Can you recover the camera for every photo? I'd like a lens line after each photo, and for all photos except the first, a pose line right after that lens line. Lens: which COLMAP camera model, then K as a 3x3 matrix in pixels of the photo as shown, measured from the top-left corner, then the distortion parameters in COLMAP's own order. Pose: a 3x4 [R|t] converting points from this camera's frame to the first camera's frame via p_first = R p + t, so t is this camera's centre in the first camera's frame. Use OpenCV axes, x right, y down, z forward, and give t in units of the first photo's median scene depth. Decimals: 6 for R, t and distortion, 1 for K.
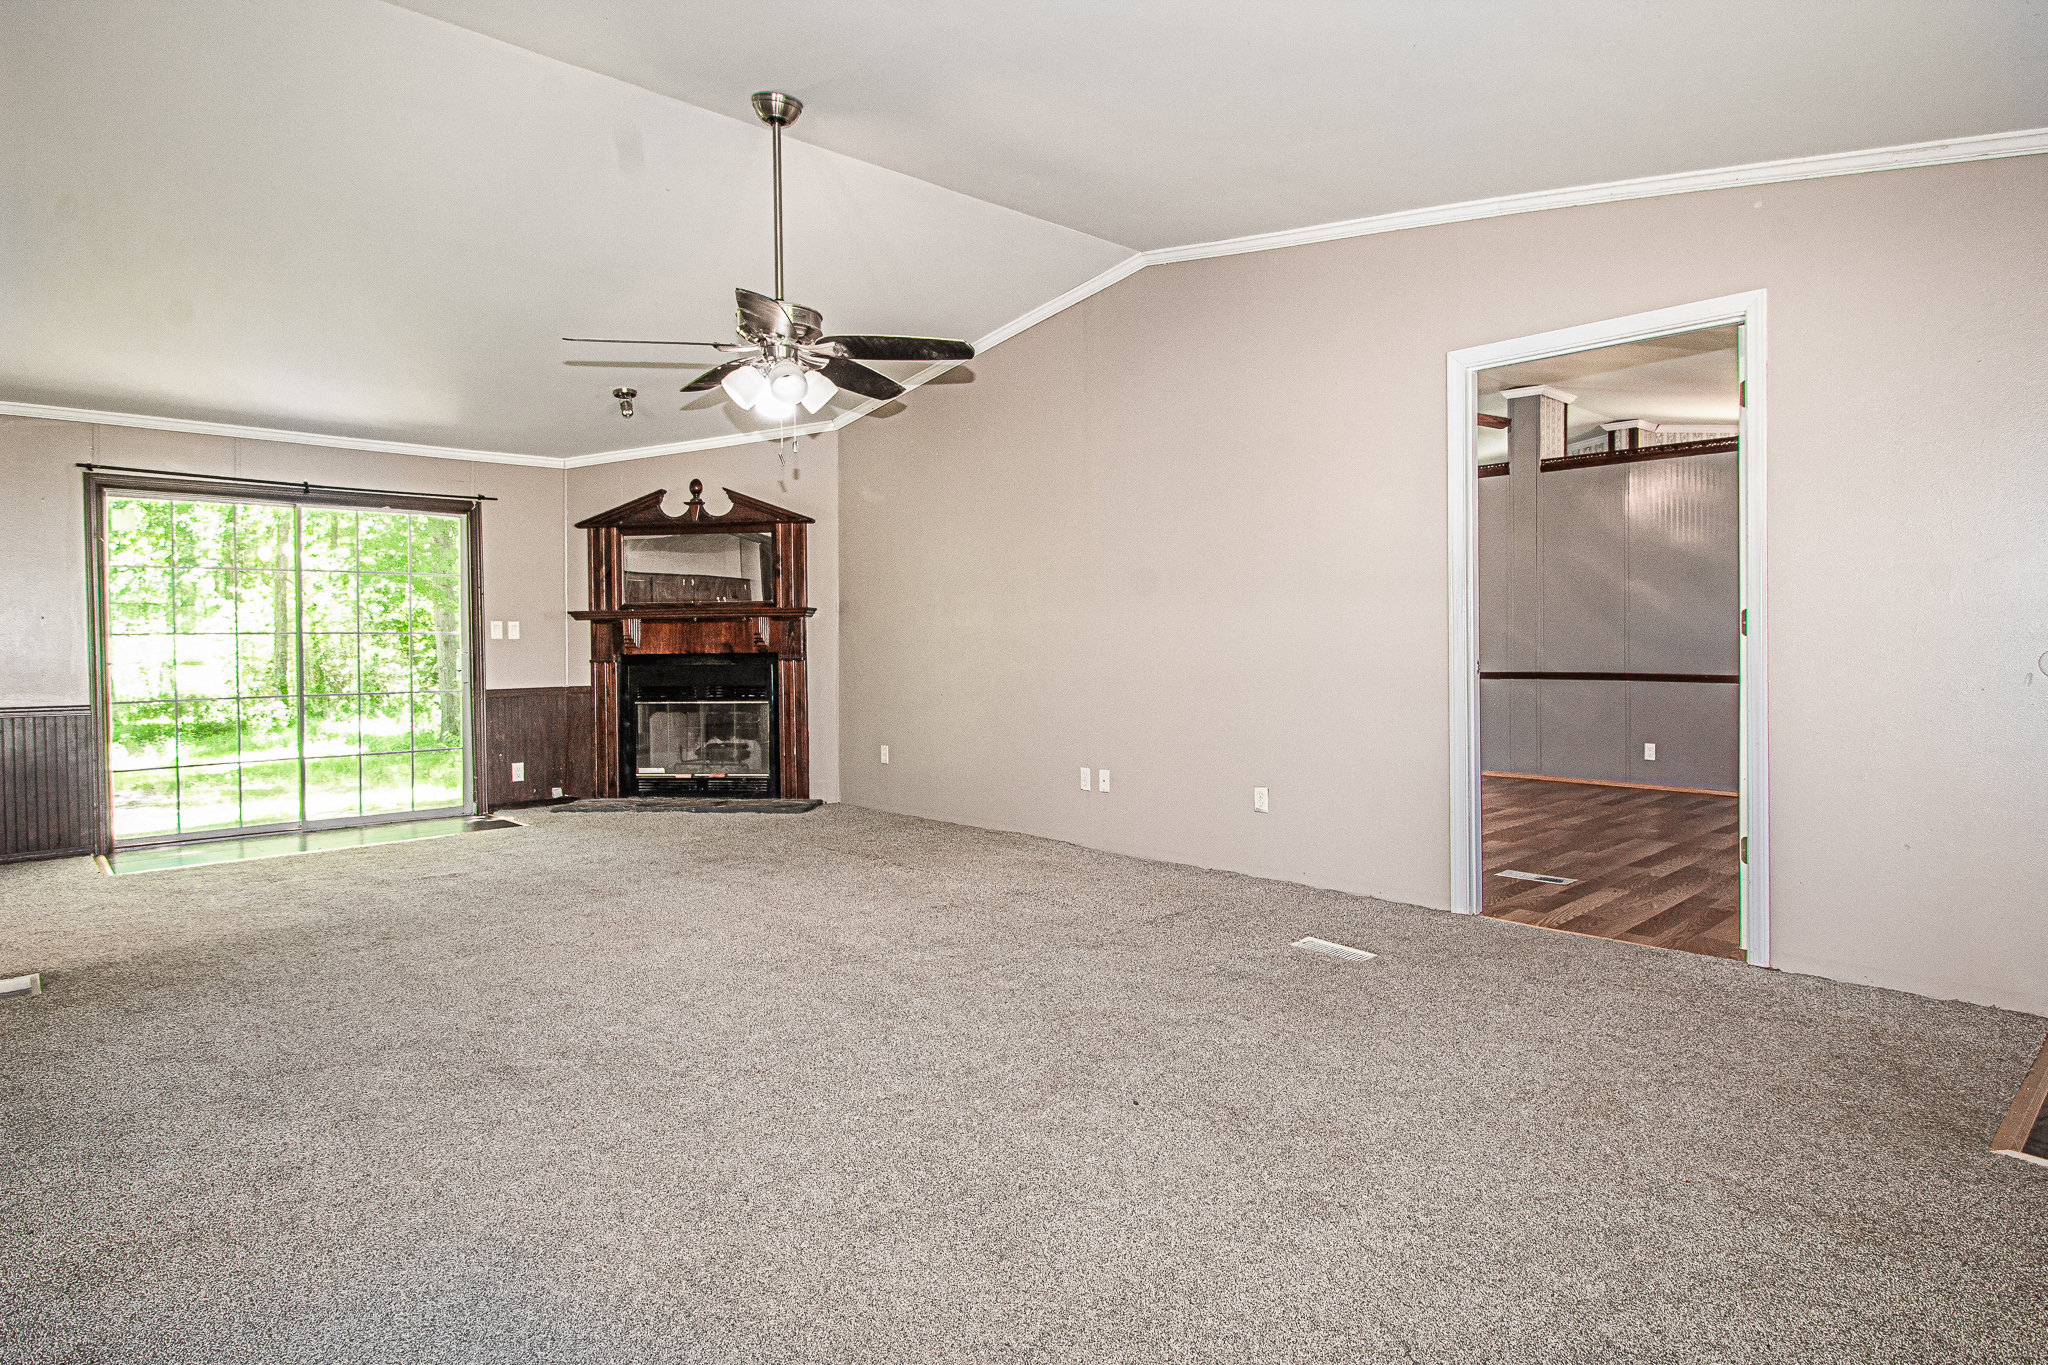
lens RADIAL K [[1108.6, 0, 1049.5], [0, 1108.6, 660.5], [0, 0, 1]] dist [0.012264, -0.013883]
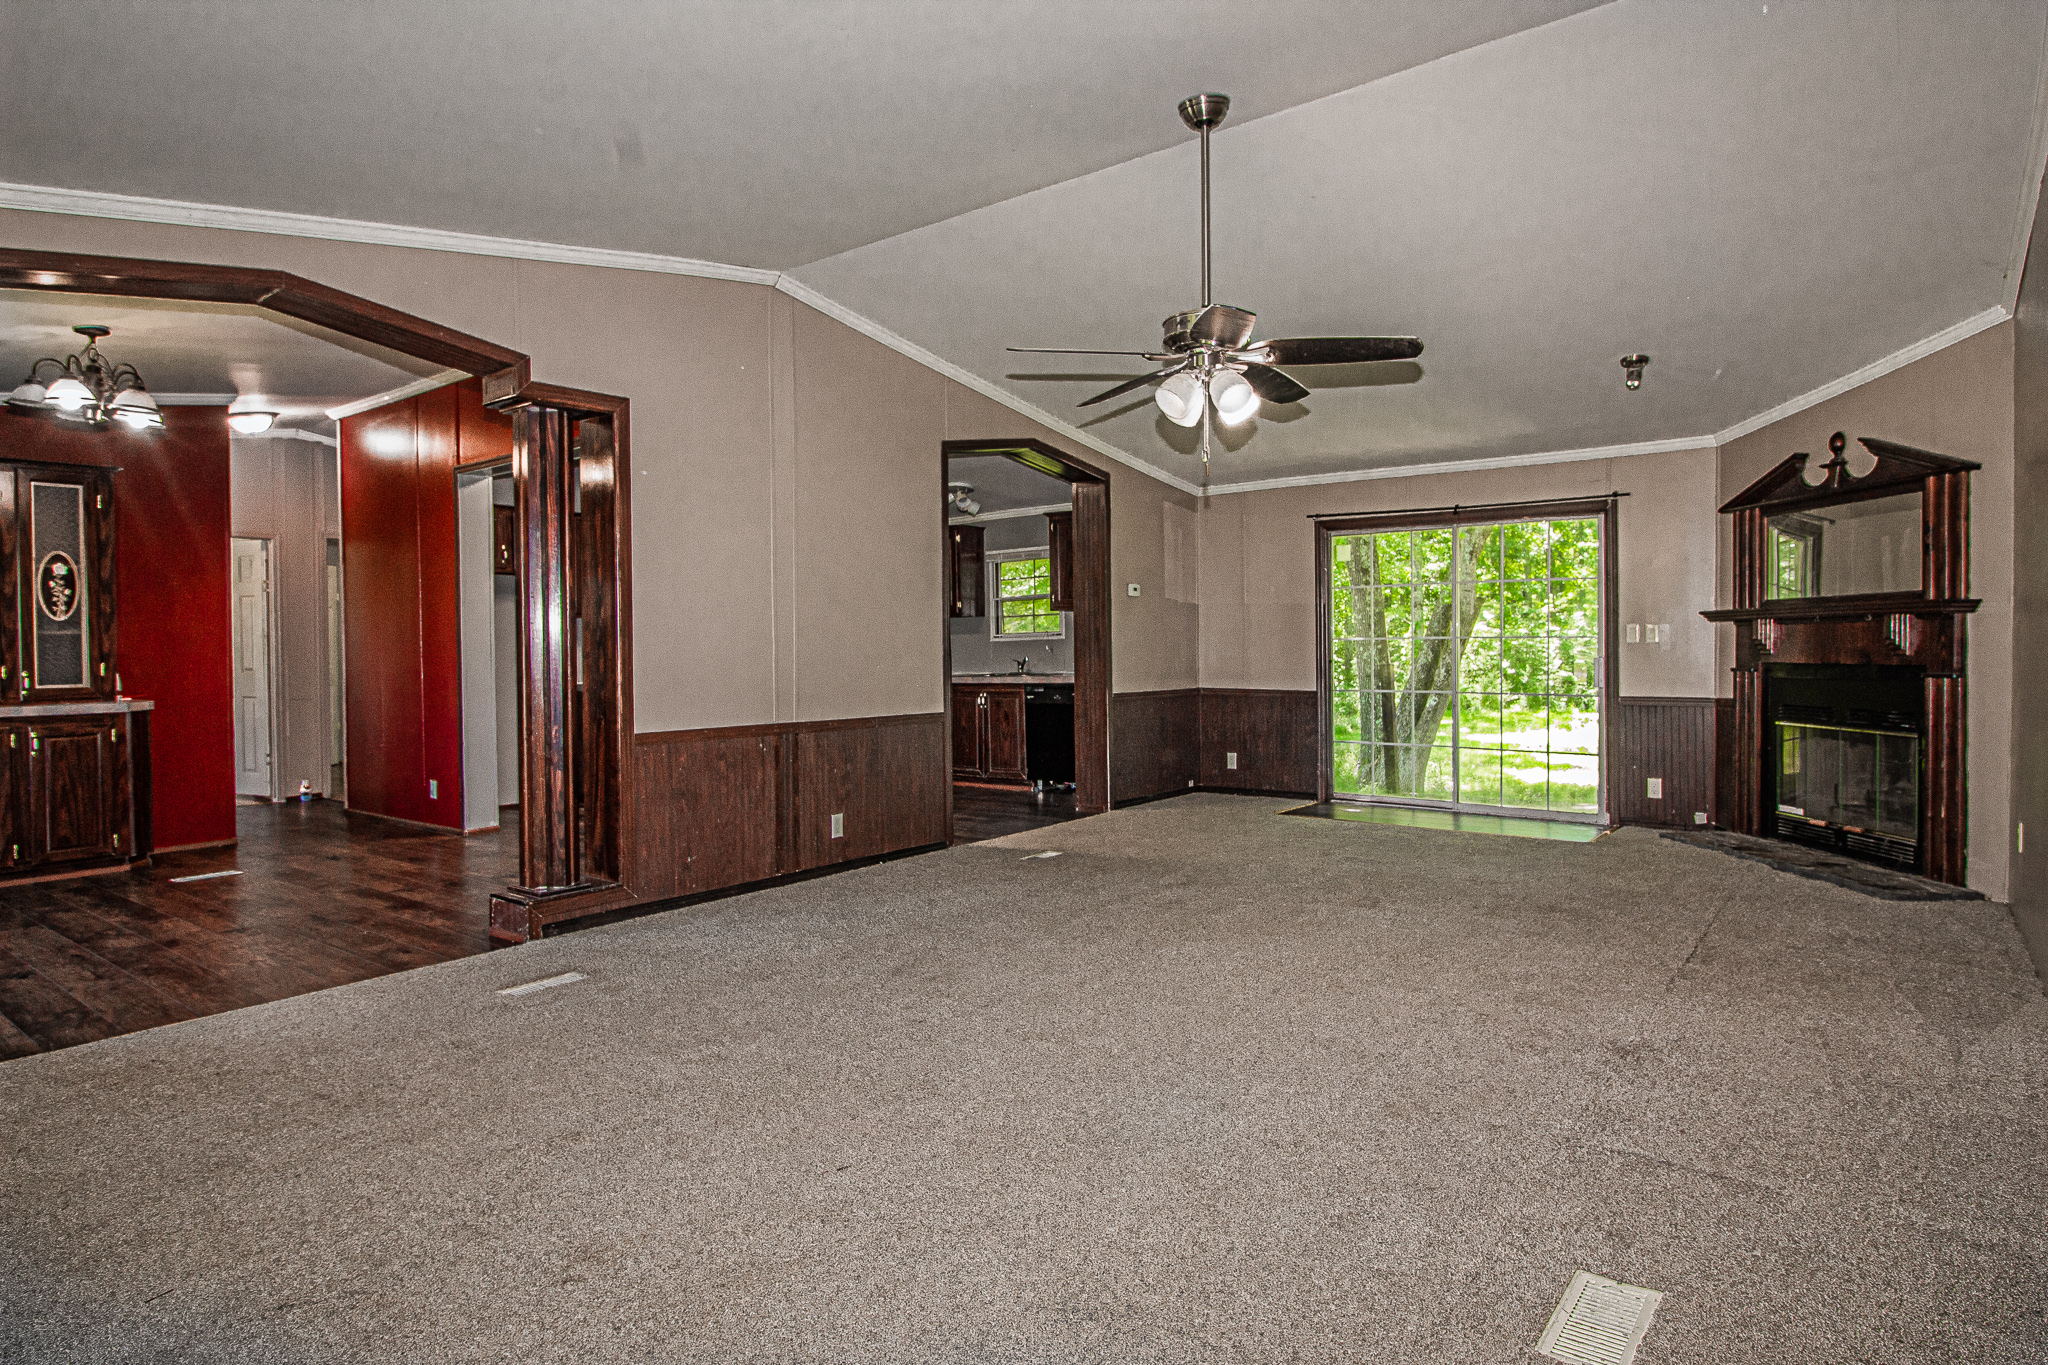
lens RADIAL K [[1108.6, 0, 1020.6], [0, 1108.6, 667.3], [0, 0, 1]] dist [0.012264, -0.013883]
pose [[0.167396, 0.029369, -0.985452, 0.338653], [-0.013606, 0.999530, 0.027478, -0.017439], [0.985796, 0.008809, 0.167717, 0.332140]]
